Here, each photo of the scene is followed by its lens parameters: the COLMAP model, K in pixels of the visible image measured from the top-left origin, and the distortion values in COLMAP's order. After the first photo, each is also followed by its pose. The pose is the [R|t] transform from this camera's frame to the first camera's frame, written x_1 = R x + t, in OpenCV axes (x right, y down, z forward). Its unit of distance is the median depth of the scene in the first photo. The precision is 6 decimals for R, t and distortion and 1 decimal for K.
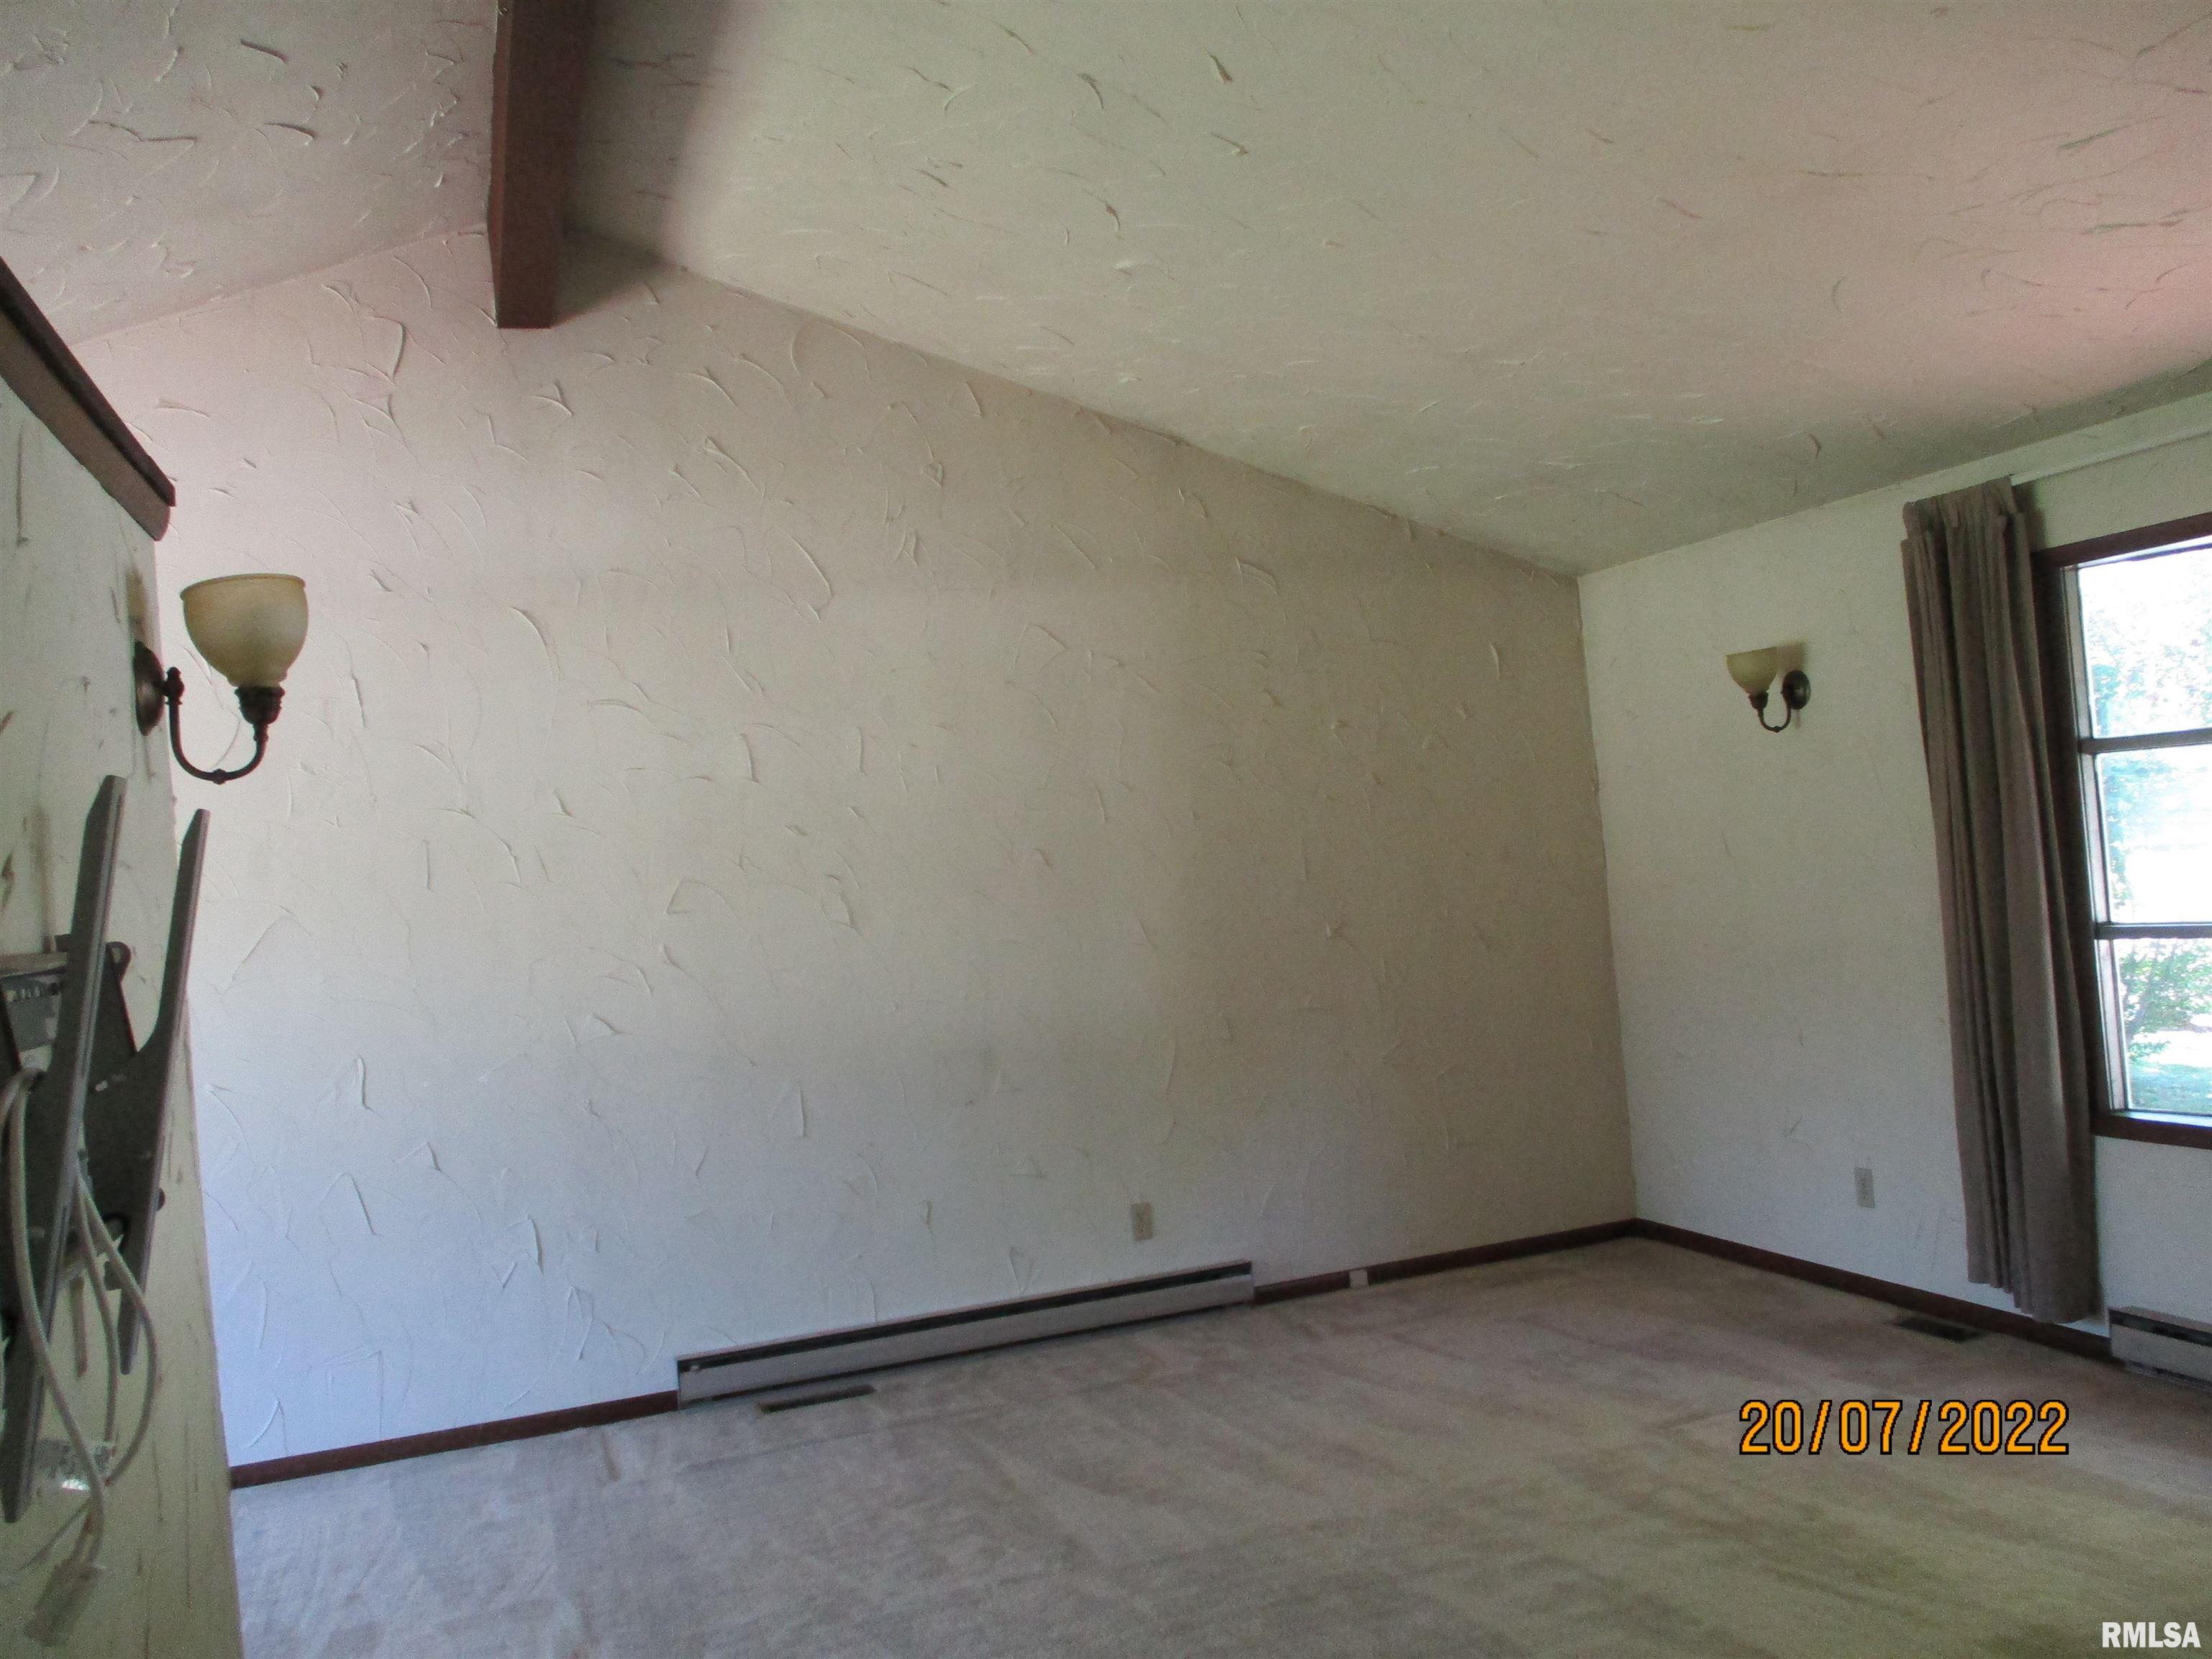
lens RADIAL K [[1871.6, 0, 1106.0], [0, 1871.6, 829.5], [0, 0, 1]] dist [-0.036109, 0.000094]
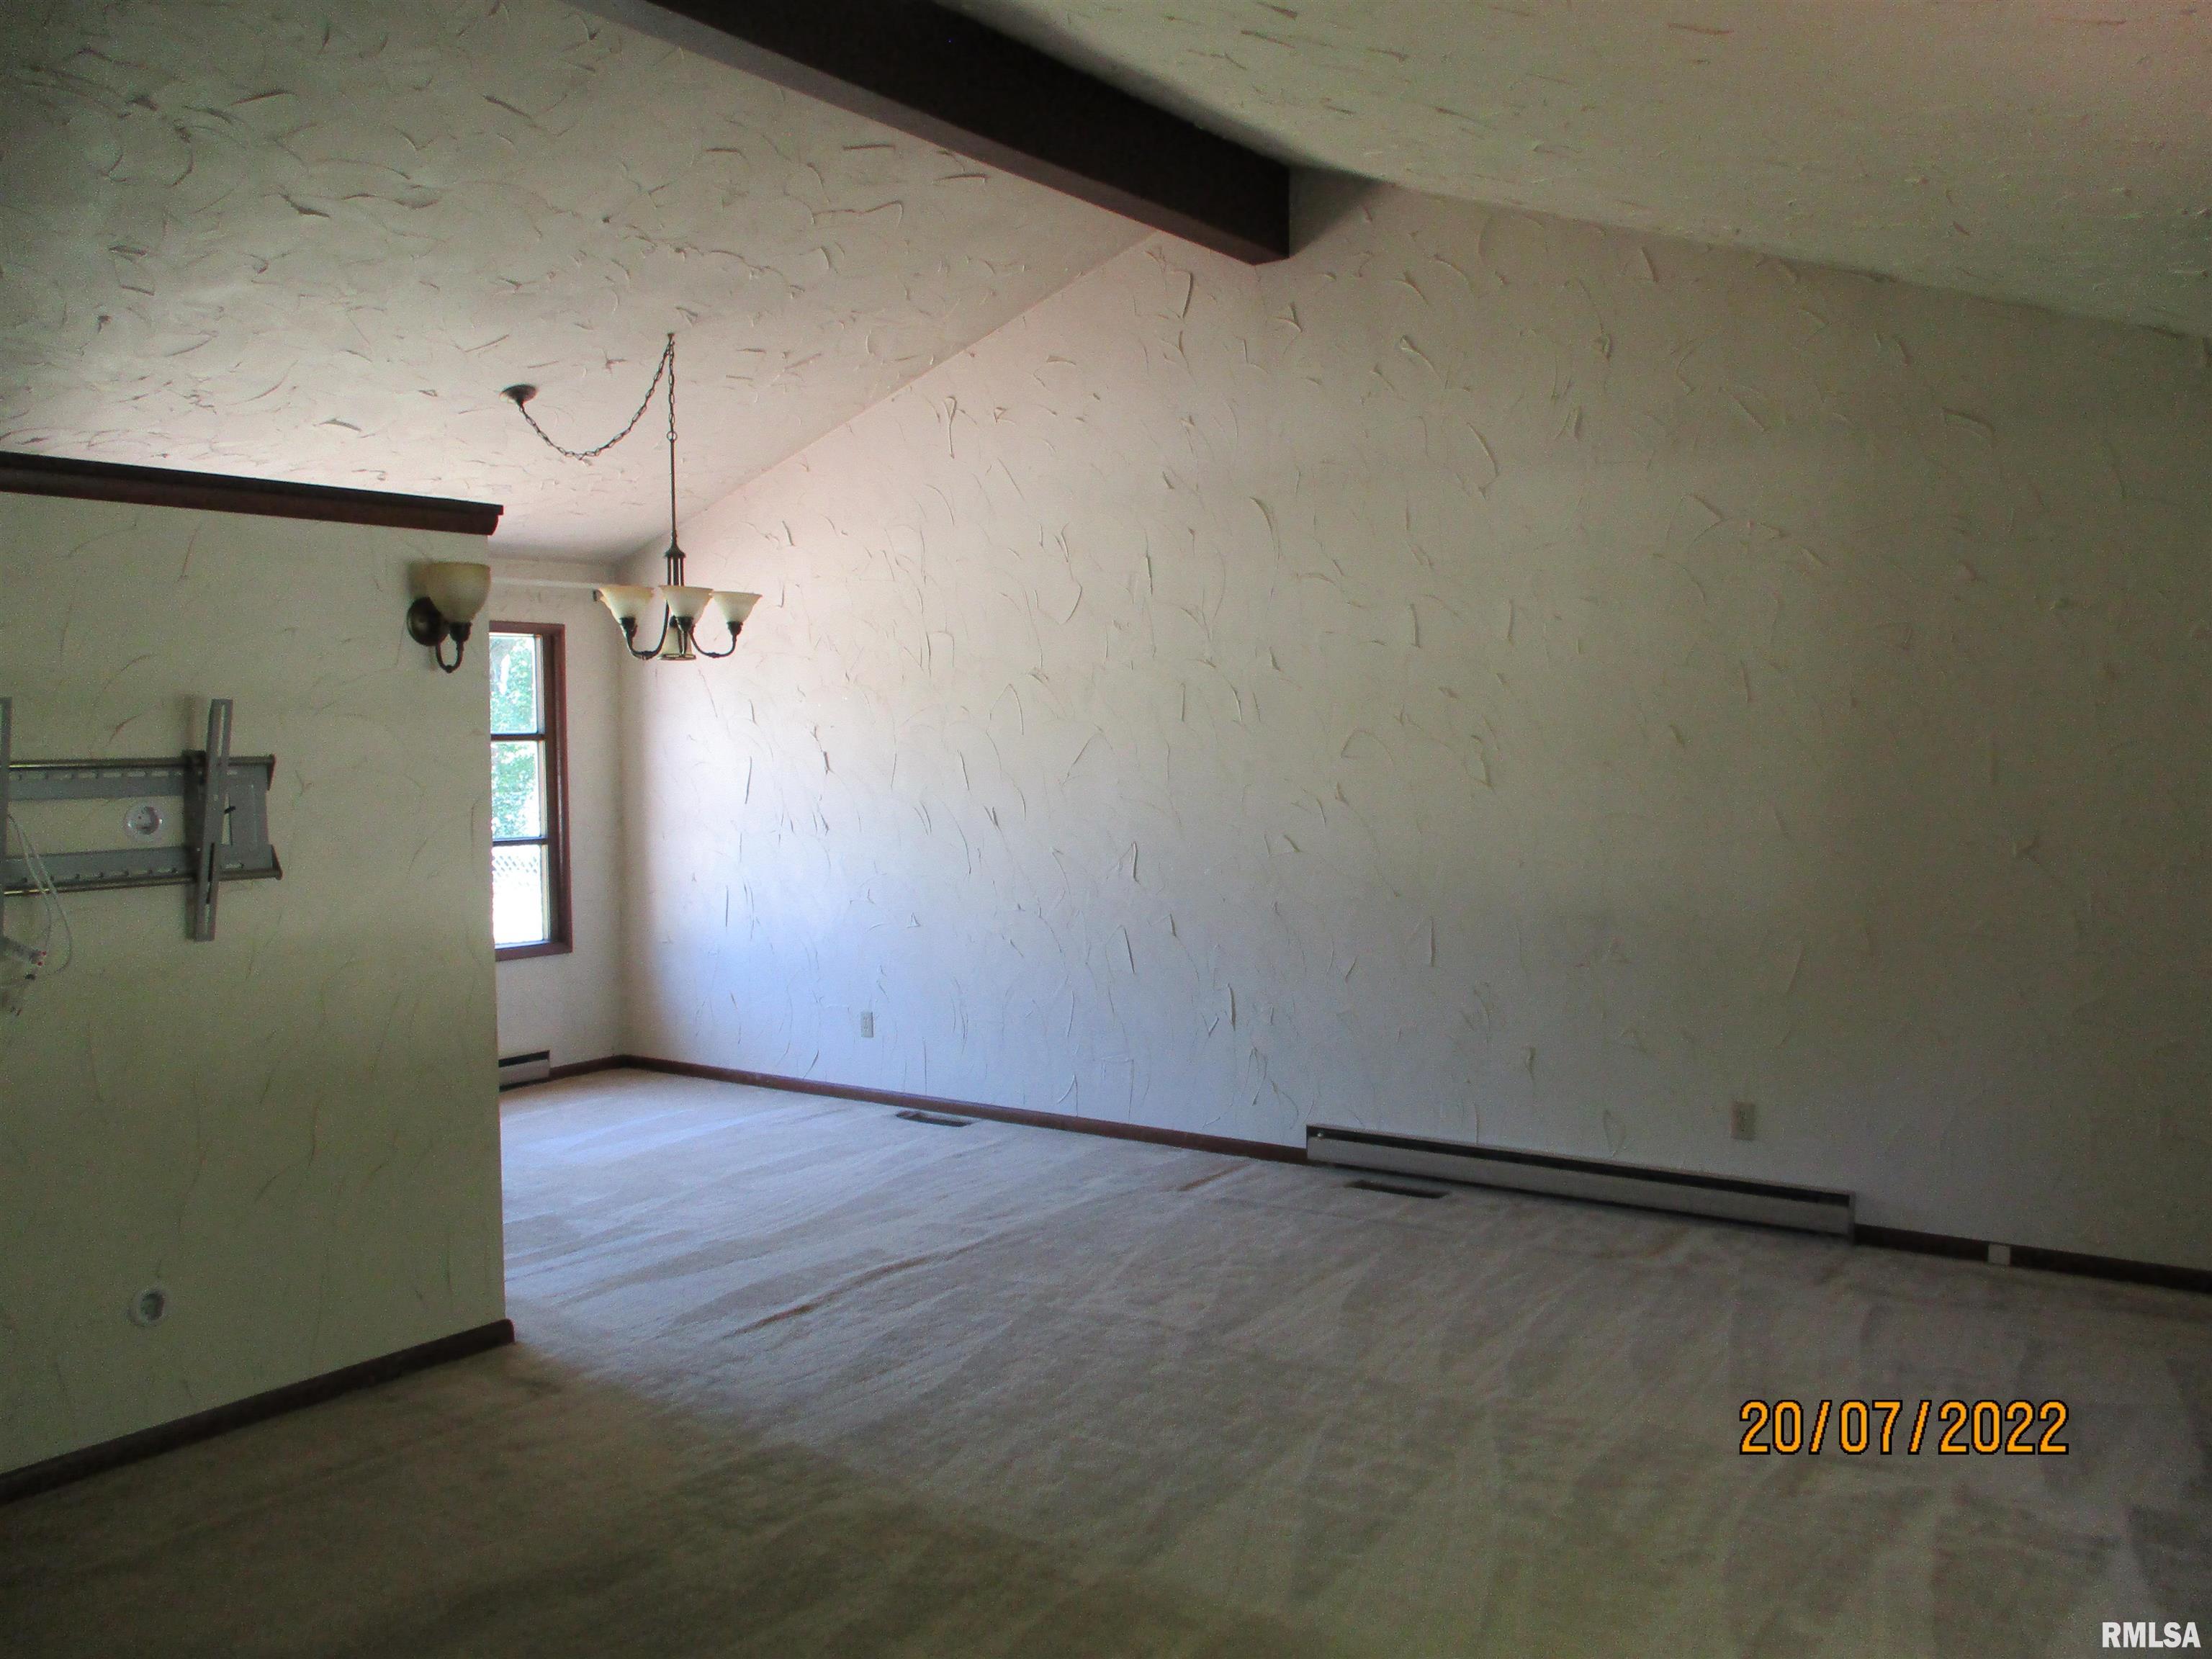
lens RADIAL K [[1896.7, 0, 1106.0], [0, 1896.7, 829.5], [0, 0, 1]] dist [-0.030941, 0.012131]
pose [[0.556805, 0.124396, -0.821276, 0.677863], [-0.029268, 0.991047, 0.130268, -0.061737], [0.830127, -0.048497, 0.555461, 0.213894]]
